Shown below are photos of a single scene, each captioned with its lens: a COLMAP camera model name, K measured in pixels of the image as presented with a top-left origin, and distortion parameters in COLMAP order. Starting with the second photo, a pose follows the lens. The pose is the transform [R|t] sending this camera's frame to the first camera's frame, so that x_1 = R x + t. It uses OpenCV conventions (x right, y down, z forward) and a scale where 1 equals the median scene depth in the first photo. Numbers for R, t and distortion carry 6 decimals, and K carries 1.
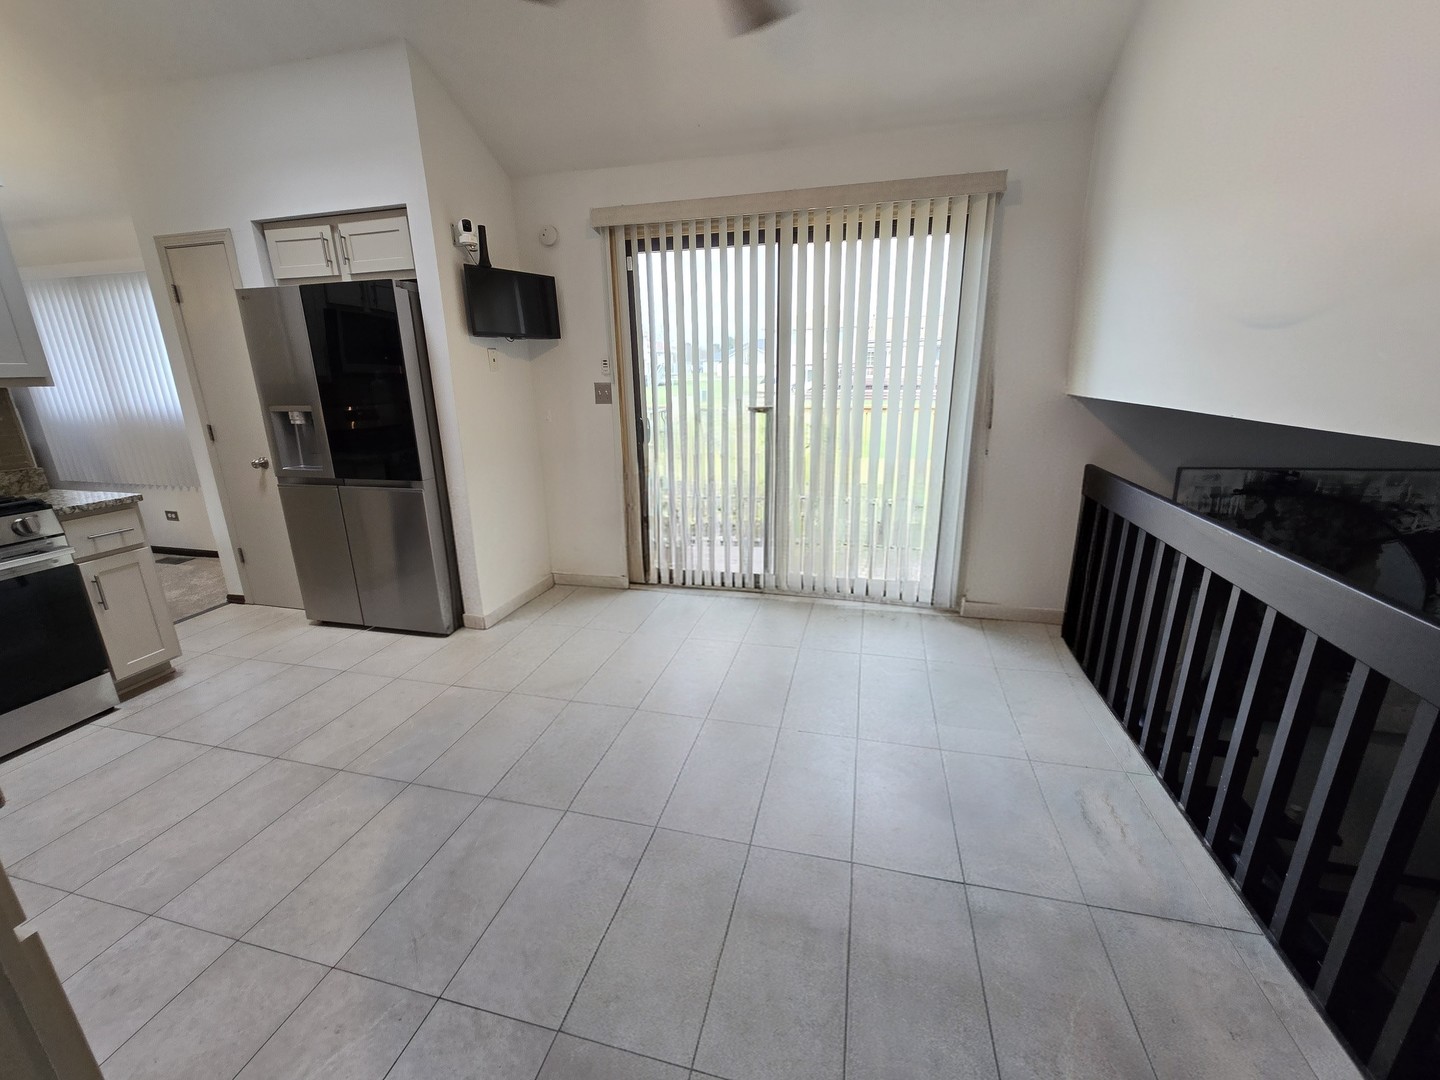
lens RADIAL K [[586.9, 0, 720.0], [0, 586.9, 540.0], [0, 0, 1]] dist [-0.002350, -0.000287]
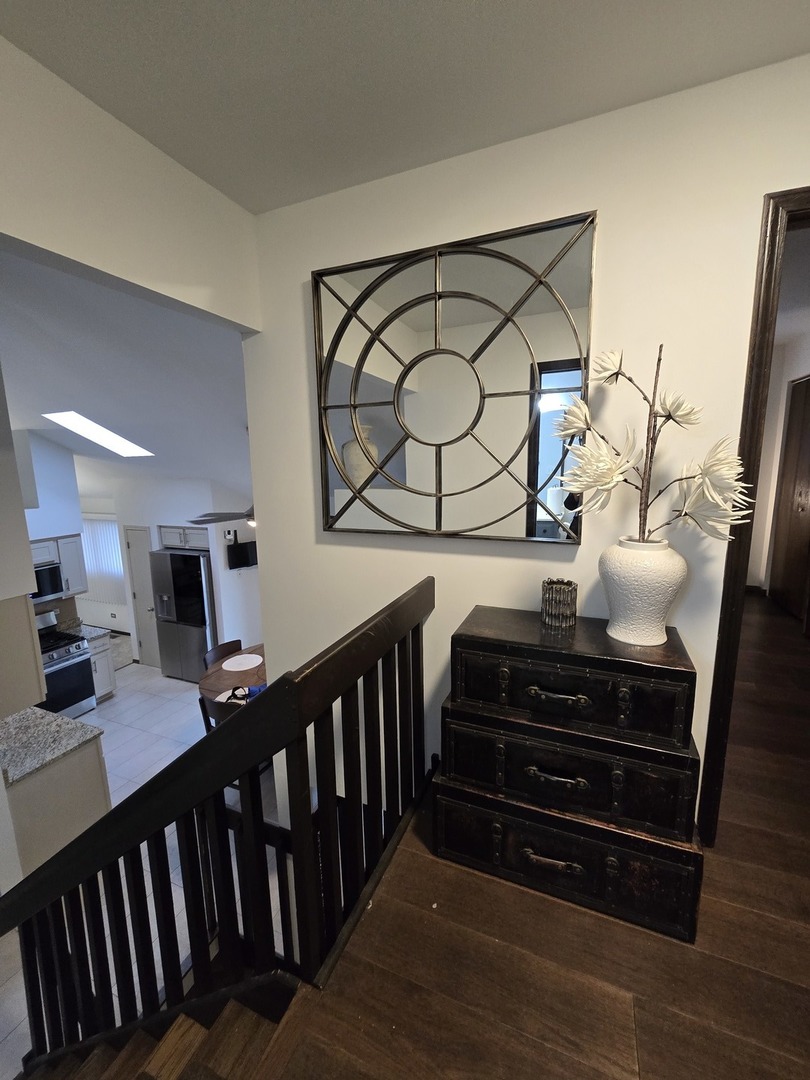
lens RADIAL K [[440.2, 0, 402.6], [0, 440.2, 534.2], [0, 0, 1]] dist [-0.002350, -0.000287]
pose [[0.989746, 0.018522, -0.141632, 0.627354], [-0.035067, 0.992720, -0.115231, -0.310499], [0.138467, 0.119016, 0.983190, -0.855122]]
